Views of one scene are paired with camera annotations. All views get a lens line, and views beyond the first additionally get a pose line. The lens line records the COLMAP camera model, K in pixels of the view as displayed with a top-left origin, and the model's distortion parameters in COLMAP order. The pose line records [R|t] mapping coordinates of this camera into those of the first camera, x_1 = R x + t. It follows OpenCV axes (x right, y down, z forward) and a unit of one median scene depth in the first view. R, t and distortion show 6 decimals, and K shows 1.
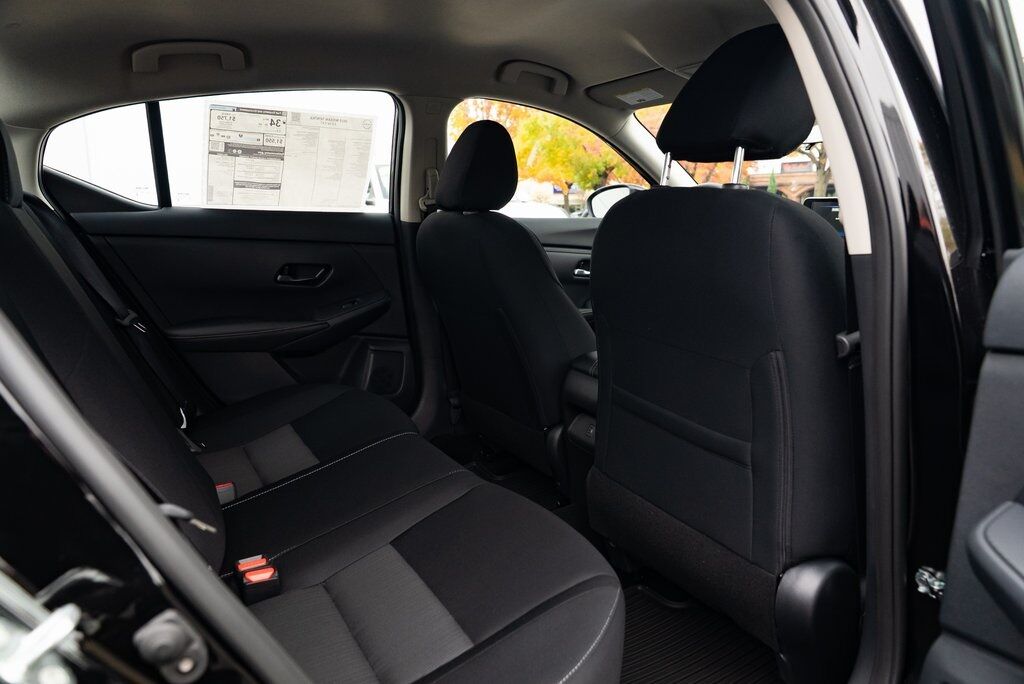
lens RADIAL K [[695.6, 0, 506.1], [0, 695.6, 339.0], [0, 0, 1]] dist [-0.035115, 0.021023]
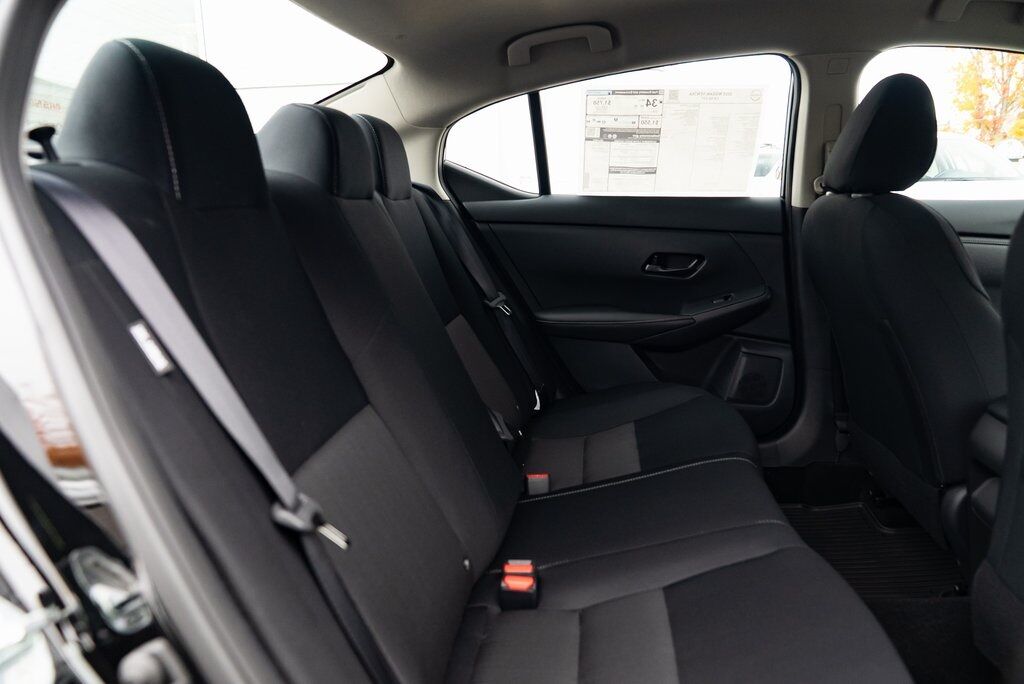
lens RADIAL K [[695.6, 0, 511.7], [0, 695.6, 340.3], [0, 0, 1]] dist [-0.035115, 0.021023]
pose [[0.807298, 0.098606, -0.581848, 0.090646], [-0.084692, 0.995094, 0.051132, -0.022297], [0.584035, 0.007999, 0.811689, 0.122076]]
